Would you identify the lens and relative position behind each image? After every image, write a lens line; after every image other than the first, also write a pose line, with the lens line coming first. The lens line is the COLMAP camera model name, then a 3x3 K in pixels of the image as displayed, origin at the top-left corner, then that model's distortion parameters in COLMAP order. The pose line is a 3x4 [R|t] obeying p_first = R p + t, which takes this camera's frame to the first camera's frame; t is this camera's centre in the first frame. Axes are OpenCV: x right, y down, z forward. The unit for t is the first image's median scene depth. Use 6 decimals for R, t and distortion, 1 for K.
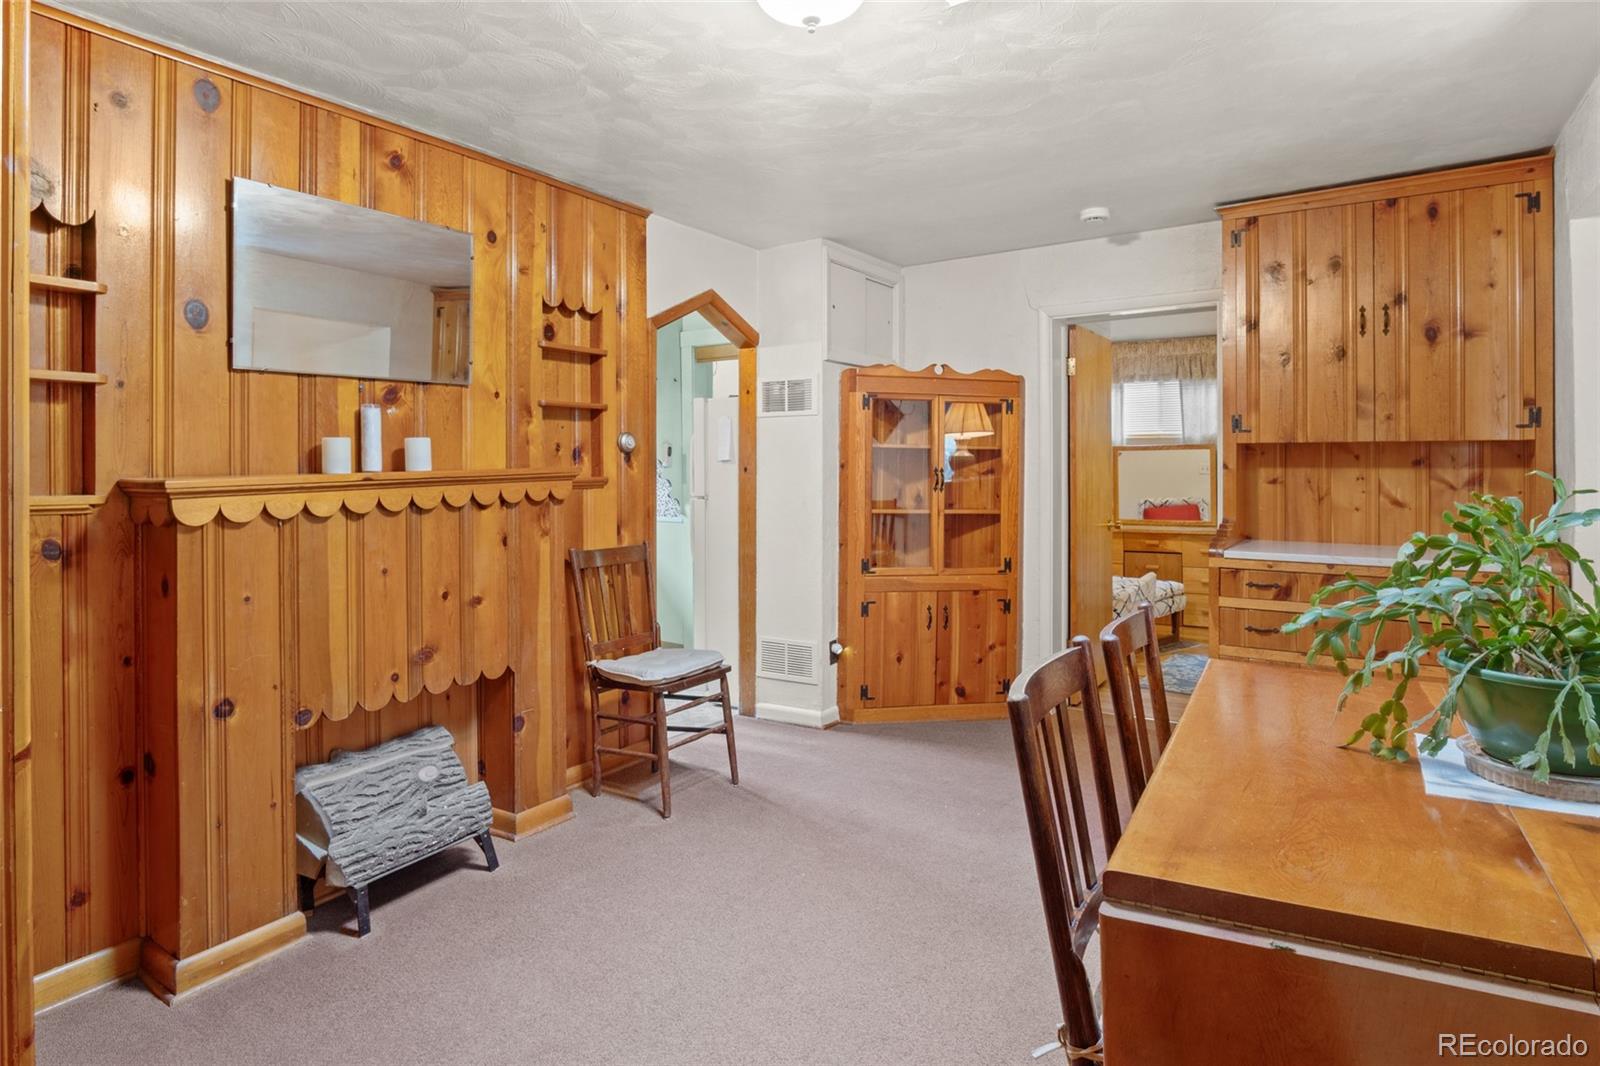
lens RADIAL K [[897.0, 0, 801.5], [0, 897.0, 468.7], [0, 0, 1]] dist [-0.032464, 0.000541]
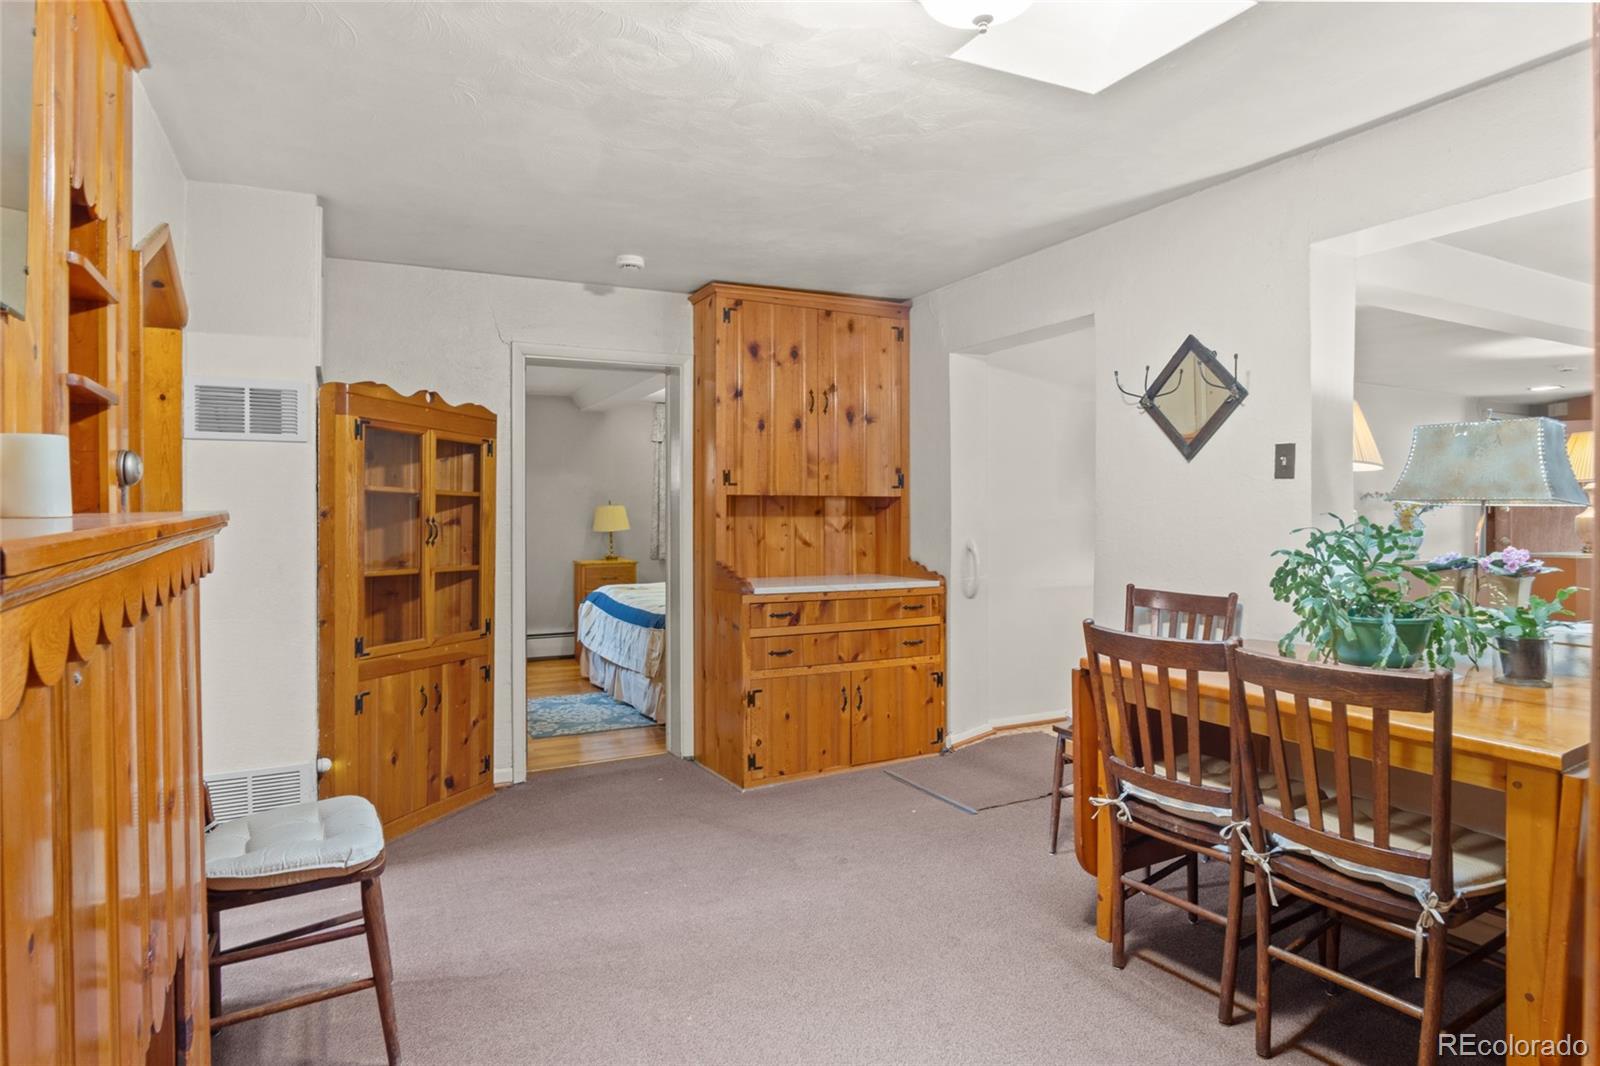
lens RADIAL K [[872.1, 0, 798.4], [0, 872.1, 525.6], [0, 0, 1]] dist [-0.033767, 0.006696]
pose [[0.489480, -0.008598, 0.871972, -0.458630], [0.004361, 0.999963, 0.007412, 0.003244], [-0.872003, 0.000175, 0.489500, 0.387611]]
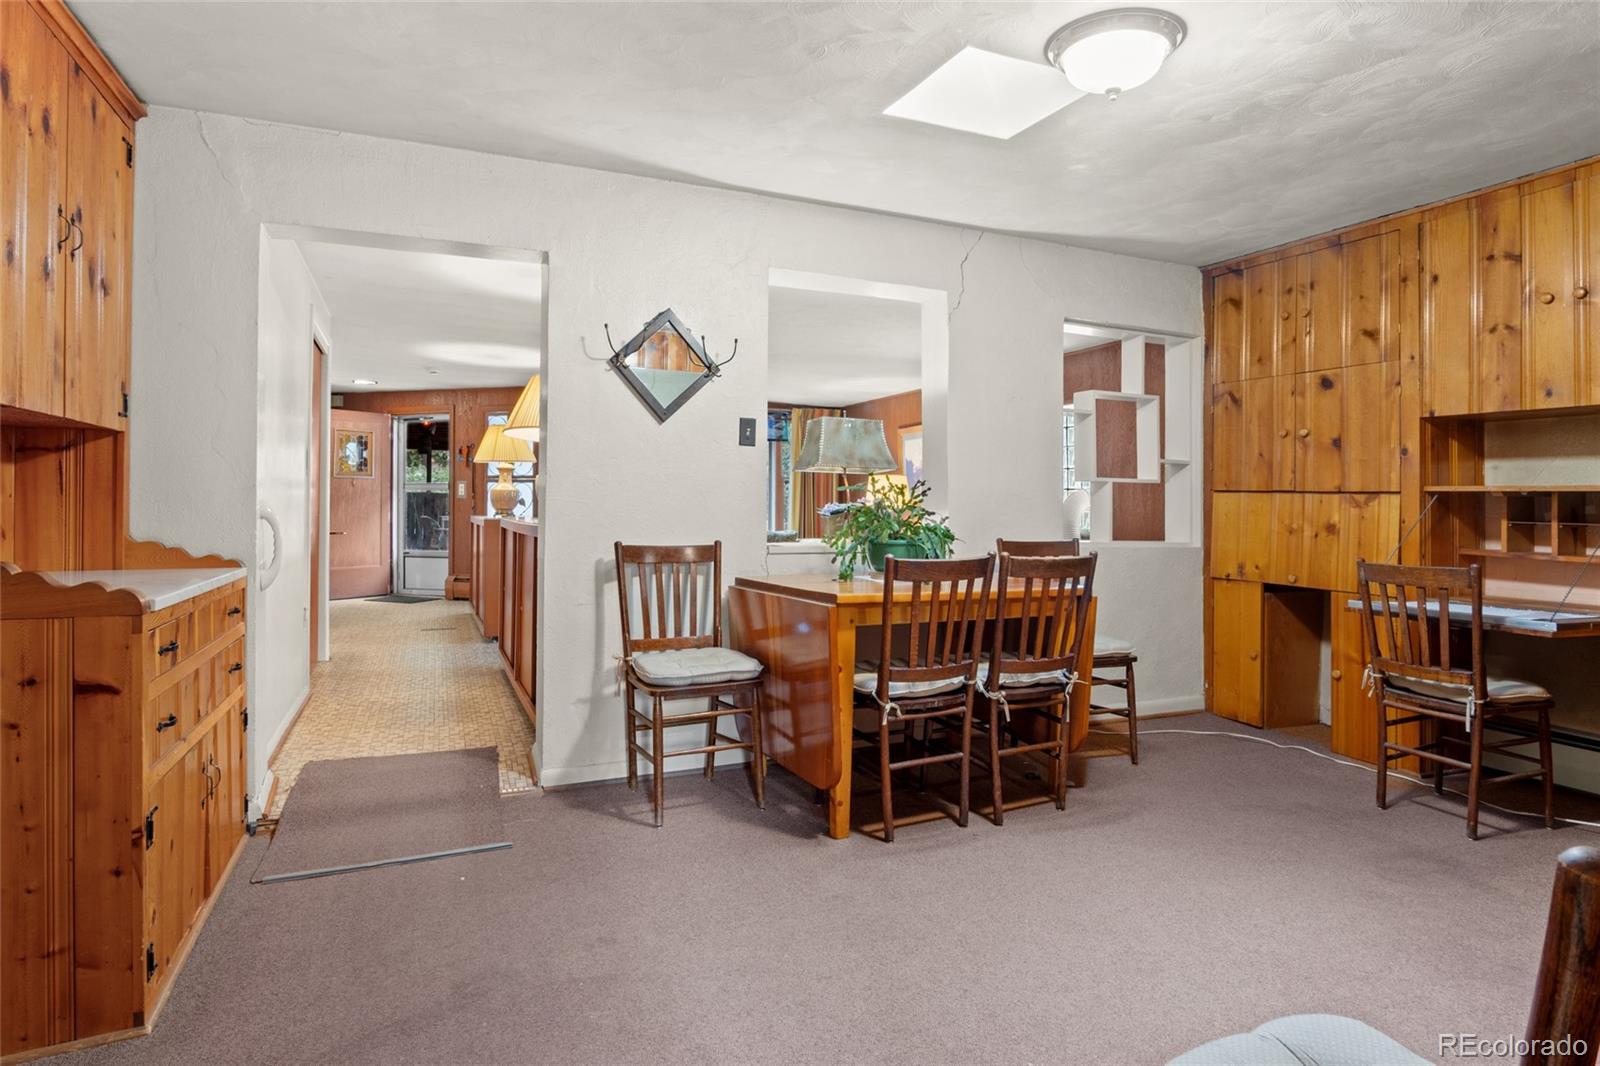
lens RADIAL K [[872.1, 0, 797.2], [0, 872.1, 501.7], [0, 0, 1]] dist [-0.033767, 0.006696]
pose [[-0.835236, 0.001336, 0.549890, -0.148476], [0.002630, 0.999995, 0.001566, 0.030254], [-0.549885, 0.002754, -0.835236, 1.183059]]
